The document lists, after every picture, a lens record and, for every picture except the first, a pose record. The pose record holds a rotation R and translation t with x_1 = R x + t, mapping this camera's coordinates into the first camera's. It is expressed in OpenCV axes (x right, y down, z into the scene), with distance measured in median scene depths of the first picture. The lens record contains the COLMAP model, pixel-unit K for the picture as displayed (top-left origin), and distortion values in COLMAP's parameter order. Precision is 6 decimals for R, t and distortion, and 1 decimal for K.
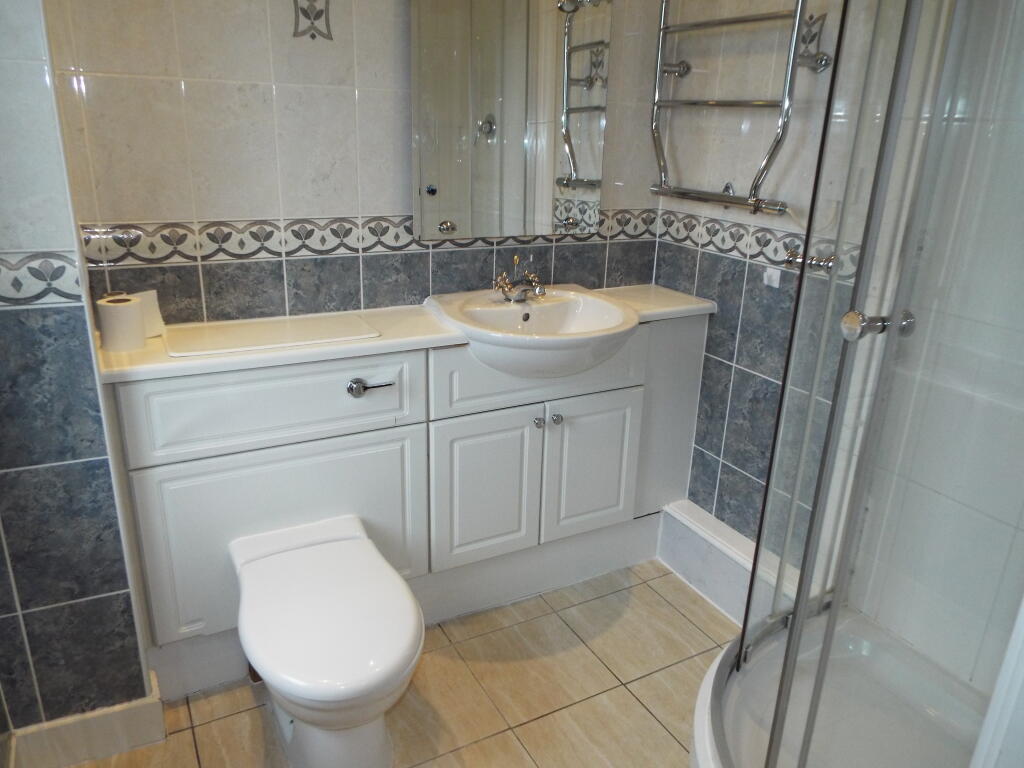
lens RADIAL K [[761.1, 0, 512.0], [0, 761.1, 384.0], [0, 0, 1]] dist [-0.000181, 0.007745]
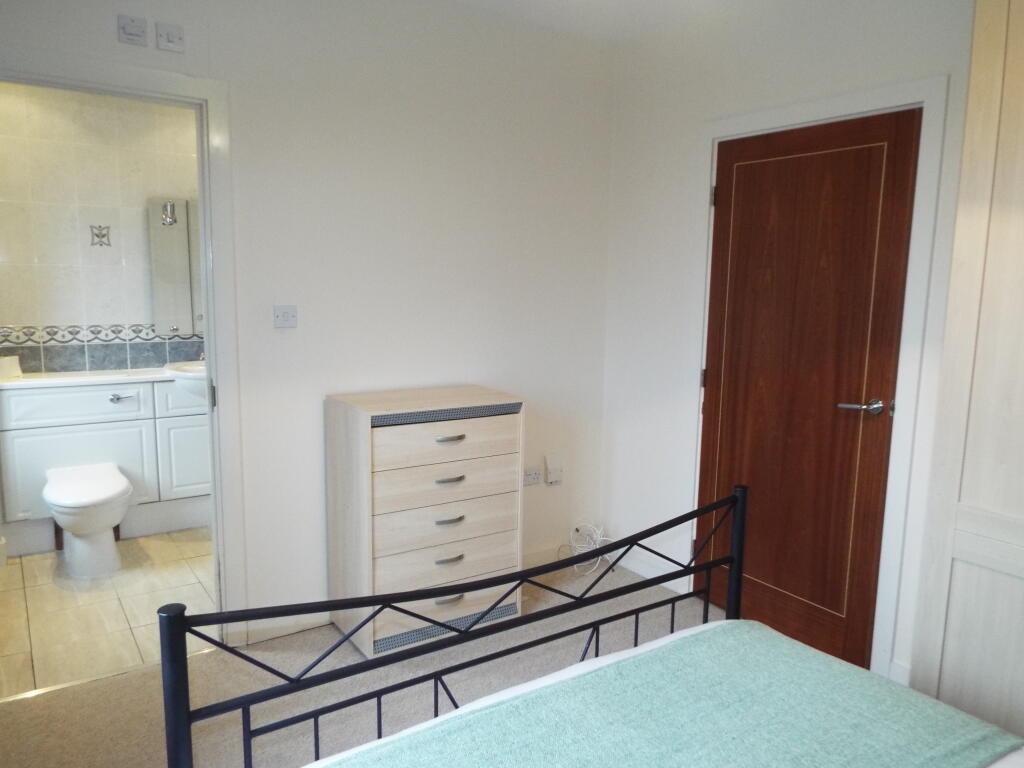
lens RADIAL K [[761.1, 0, 512.0], [0, 761.1, 384.0], [0, 0, 1]] dist [-0.000181, 0.007745]
pose [[0.994672, -0.033034, 0.097656, 0.663944], [0.051643, 0.979506, -0.194680, 0.416007], [-0.089224, 0.198687, 0.975993, -1.139042]]
